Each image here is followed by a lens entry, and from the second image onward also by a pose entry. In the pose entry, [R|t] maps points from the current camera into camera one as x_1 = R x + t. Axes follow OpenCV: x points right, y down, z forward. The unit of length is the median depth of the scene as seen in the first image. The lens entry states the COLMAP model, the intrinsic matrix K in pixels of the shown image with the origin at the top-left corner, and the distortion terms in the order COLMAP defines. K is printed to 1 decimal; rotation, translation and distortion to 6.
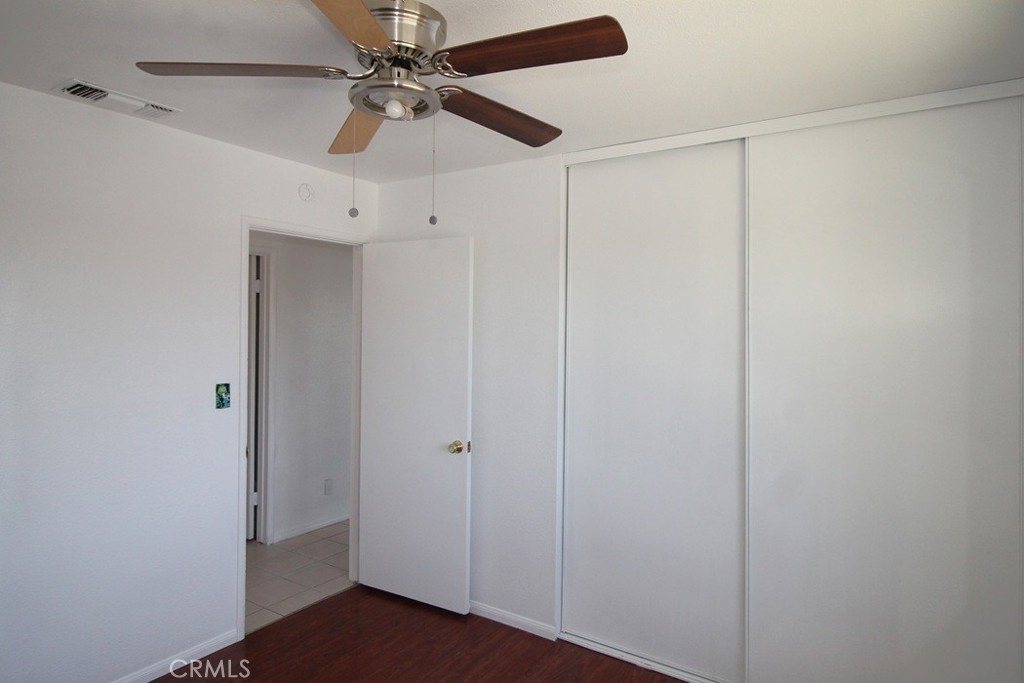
lens RADIAL K [[617.2, 0, 512.6], [0, 617.2, 328.4], [0, 0, 1]] dist [0.003498, 0.000147]
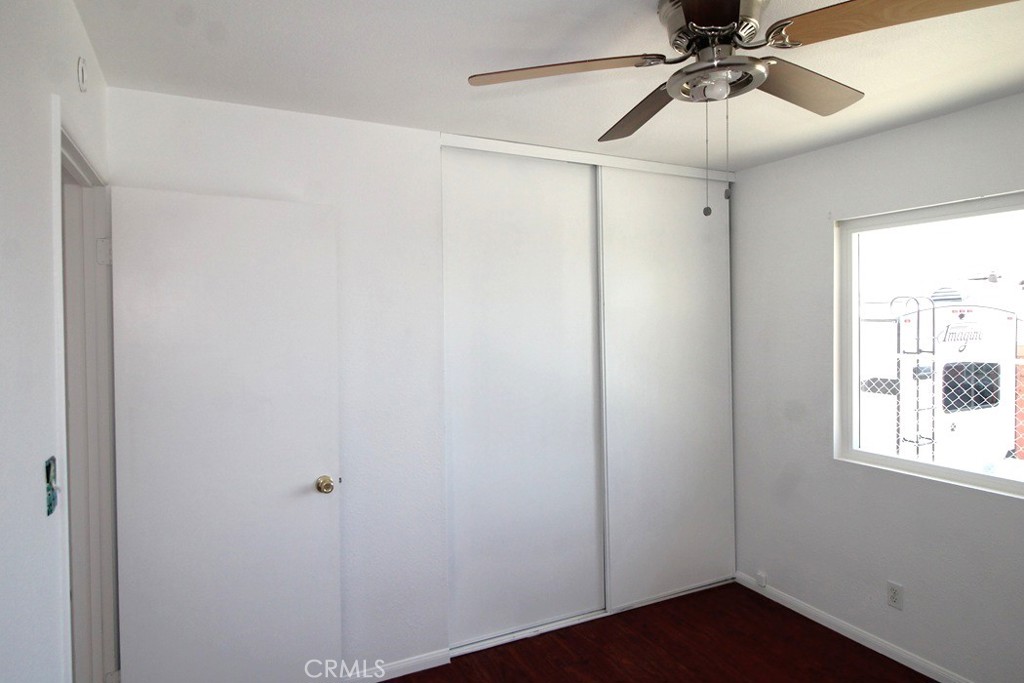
lens RADIAL K [[617.2, 0, 512.6], [0, 617.2, 328.4], [0, 0, 1]] dist [0.003498, 0.000147]
pose [[0.489611, -0.026832, 0.871528, -0.748626], [0.018025, 0.999624, 0.020649, -0.010454], [-0.871754, 0.005599, 0.489911, 0.513968]]
